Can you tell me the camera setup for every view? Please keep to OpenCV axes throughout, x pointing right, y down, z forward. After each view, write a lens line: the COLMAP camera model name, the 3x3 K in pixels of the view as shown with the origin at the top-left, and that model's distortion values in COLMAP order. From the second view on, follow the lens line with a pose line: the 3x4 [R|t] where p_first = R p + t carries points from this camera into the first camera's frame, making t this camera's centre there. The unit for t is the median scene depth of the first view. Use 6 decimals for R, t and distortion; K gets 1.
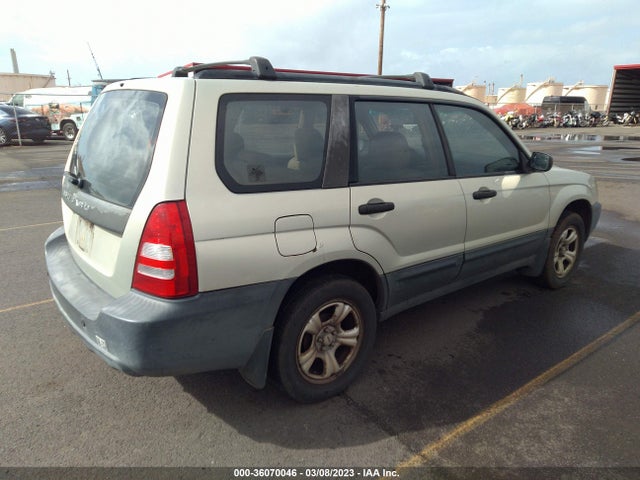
lens RADIAL K [[455.9, 0, 319.9], [0, 455.9, 236.2], [0, 0, 1]] dist [0.098207, 0.002804]
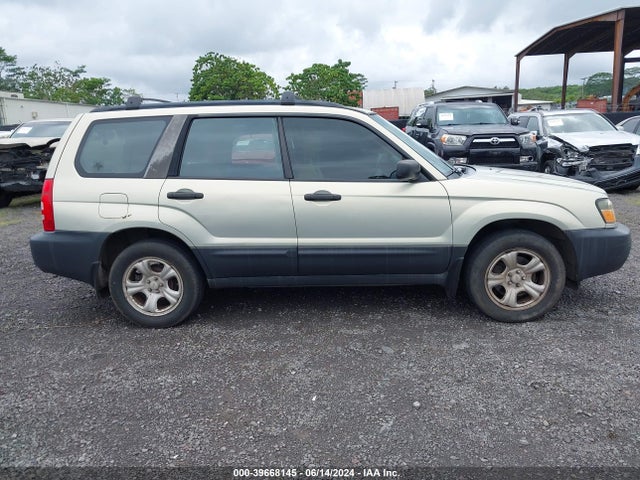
lens RADIAL K [[510.7, 0, 320.1], [0, 510.7, 241.6], [0, 0, 1]] dist [0.010108, 0.002317]
pose [[0.750284, 0.116036, -0.650853, 1.475853], [-0.138342, 0.990238, 0.017066, -0.008271], [0.646480, 0.077236, 0.759012, 0.116138]]
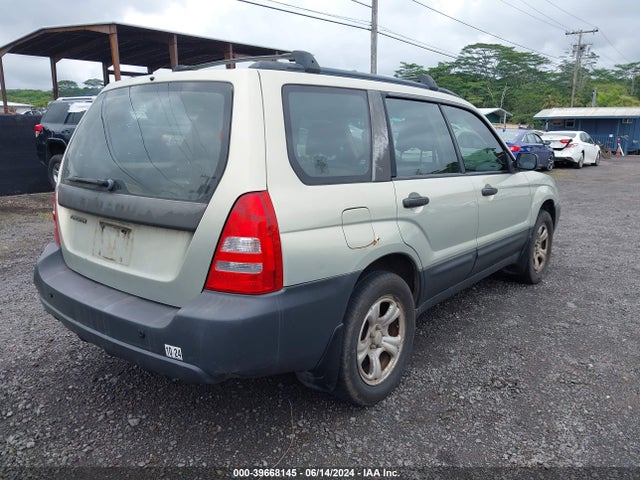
lens RADIAL K [[510.7, 0, 318.4], [0, 510.7, 243.5], [0, 0, 1]] dist [0.010108, 0.002317]
pose [[0.979263, -0.043631, 0.197840, -0.318879], [0.051218, 0.998129, -0.033392, 0.056991], [-0.196013, 0.042832, 0.979665, -0.050013]]
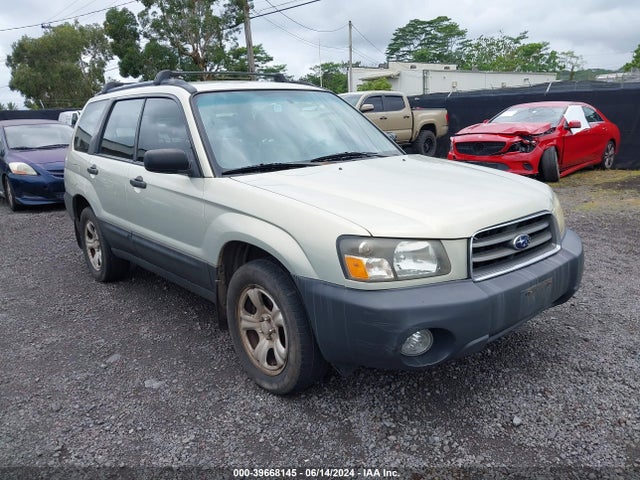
lens RADIAL K [[510.7, 0, 317.0], [0, 510.7, 238.0], [0, 0, 1]] dist [0.010108, 0.002317]
pose [[0.044576, 0.233110, -0.971428, 1.945879], [-0.216293, 0.951582, 0.218423, -0.401786], [0.975310, 0.200377, 0.092838, 1.688029]]
